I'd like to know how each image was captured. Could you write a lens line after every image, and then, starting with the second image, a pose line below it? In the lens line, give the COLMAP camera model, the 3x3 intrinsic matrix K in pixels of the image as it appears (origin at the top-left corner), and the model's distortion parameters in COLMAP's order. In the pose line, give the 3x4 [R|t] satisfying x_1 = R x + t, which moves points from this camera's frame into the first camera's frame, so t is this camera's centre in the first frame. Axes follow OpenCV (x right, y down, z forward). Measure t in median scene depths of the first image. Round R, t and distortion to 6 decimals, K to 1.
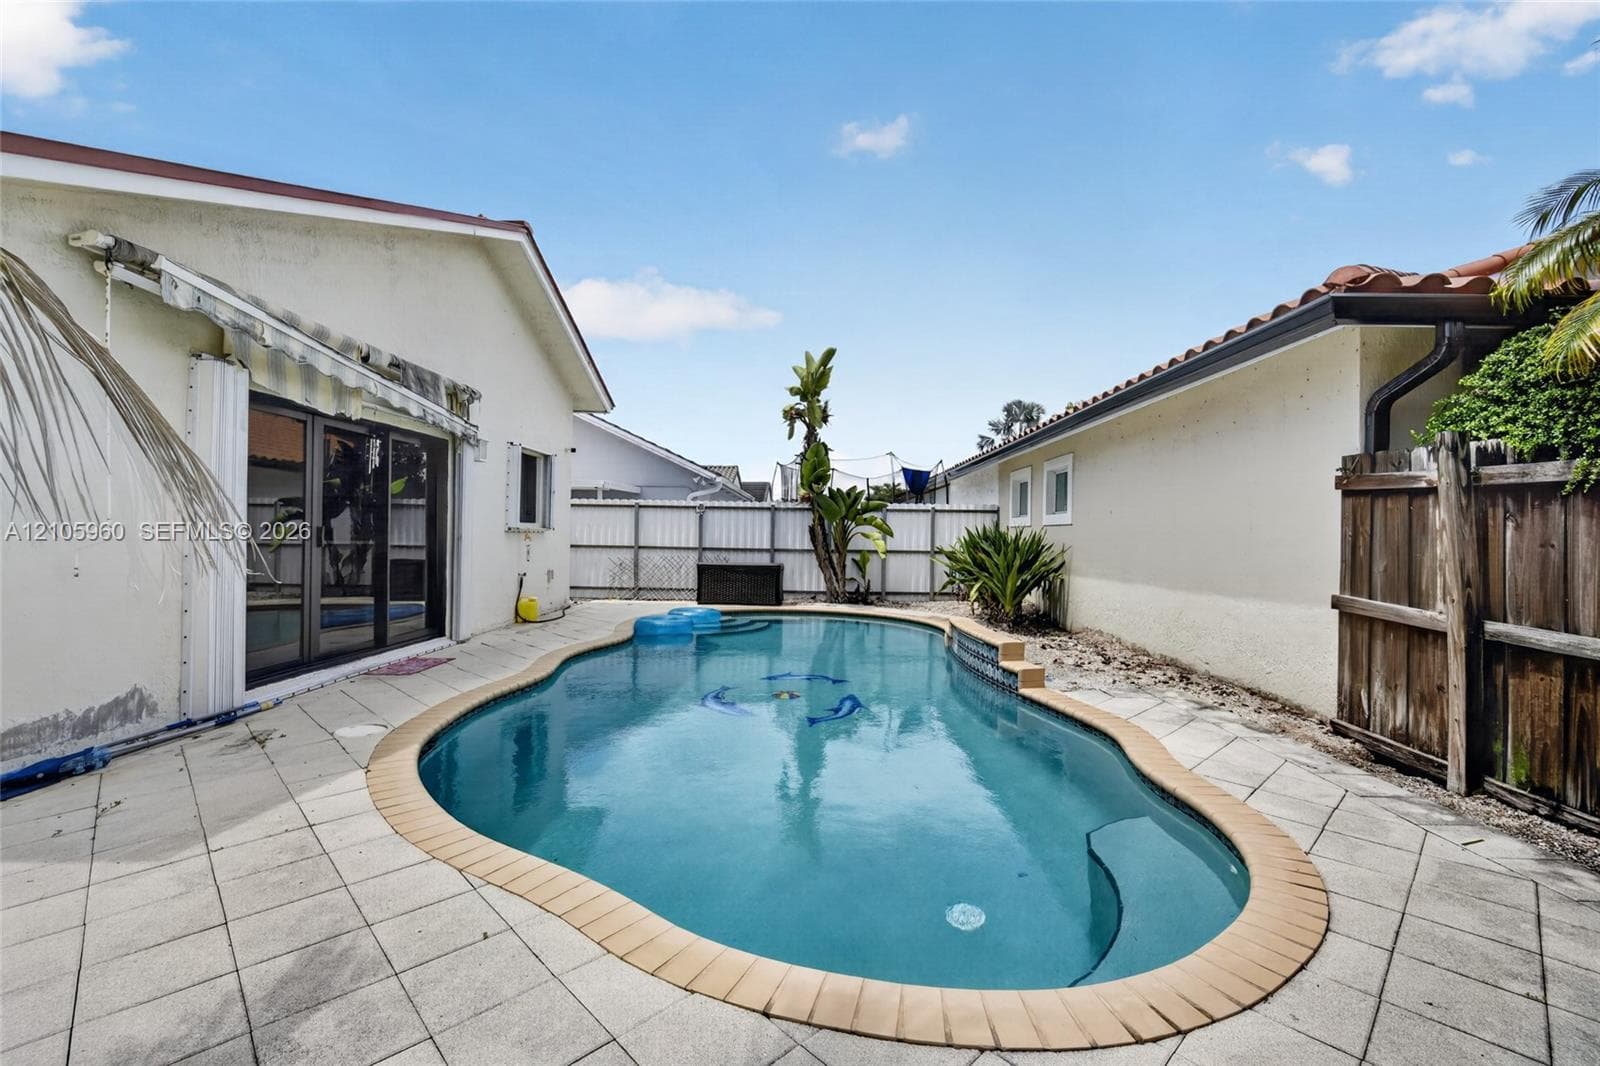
lens RADIAL K [[693.2, 0, 799.9], [0, 693.2, 525.6], [0, 0, 1]] dist [-0.004921, 0.000696]
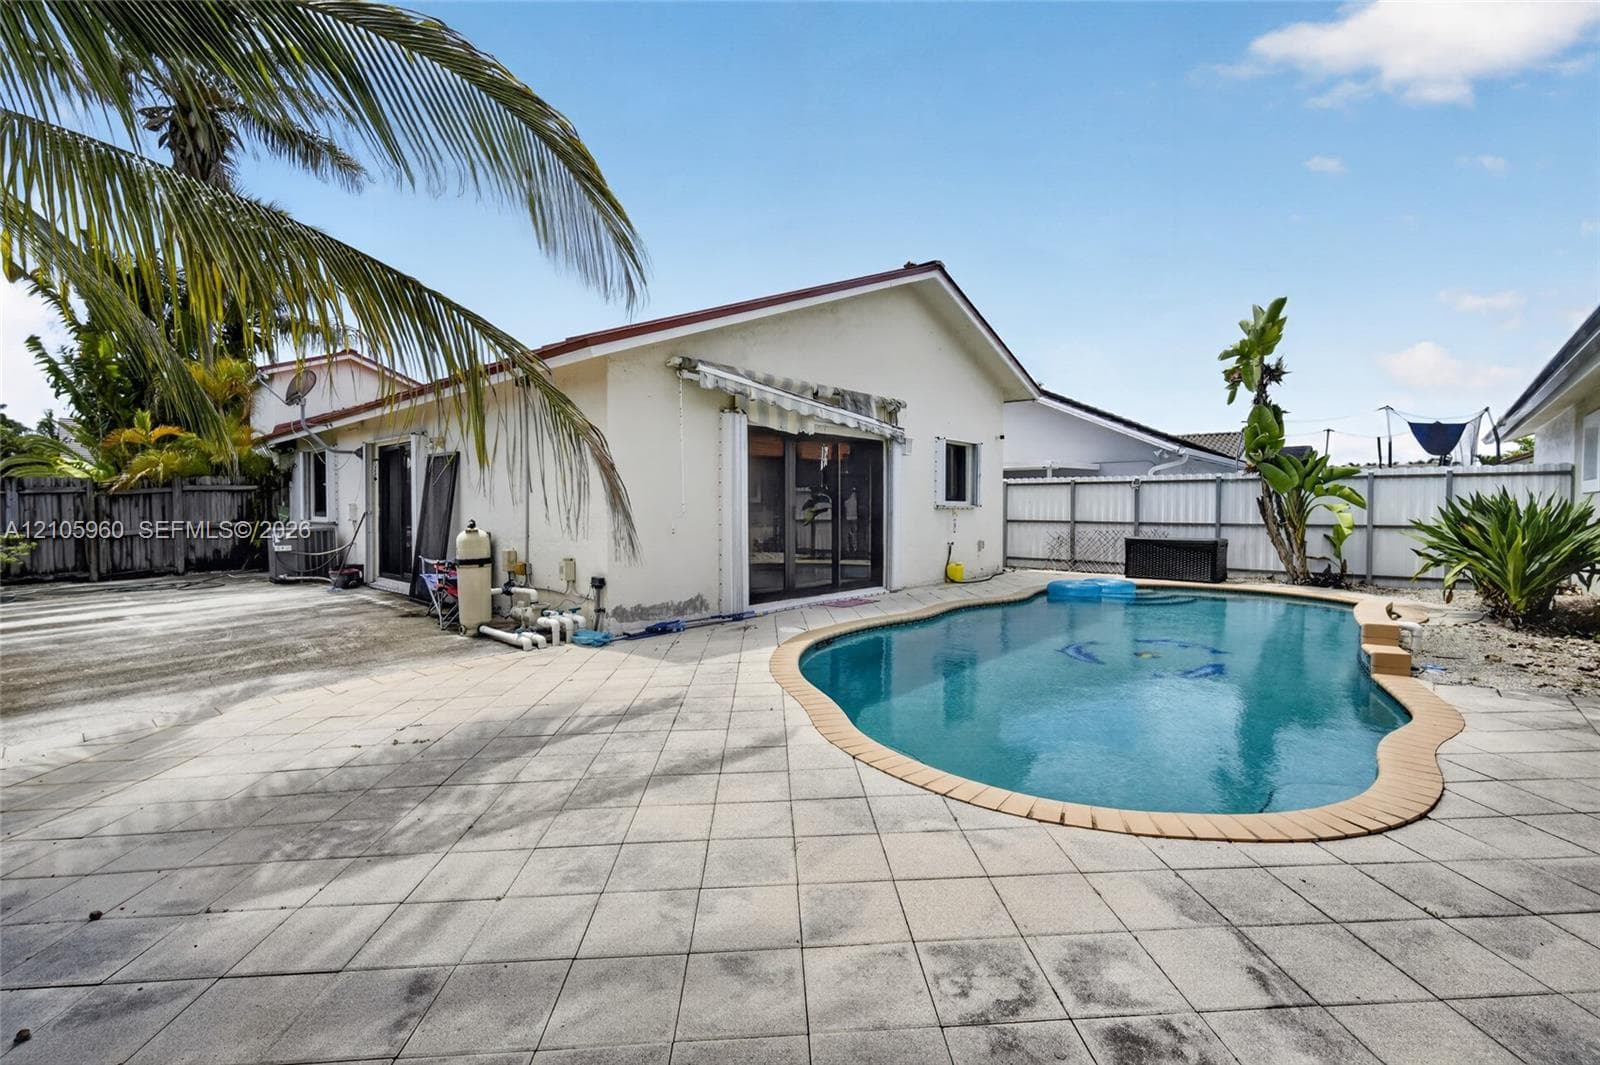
lens RADIAL K [[693.2, 0, 805.9], [0, 693.2, 523.7], [0, 0, 1]] dist [-0.004921, 0.000696]
pose [[0.756513, -0.000242, -0.653979, 0.163301], [0.019588, 0.999560, 0.022289, 0.002437], [0.653686, -0.029672, 0.756184, -0.076098]]
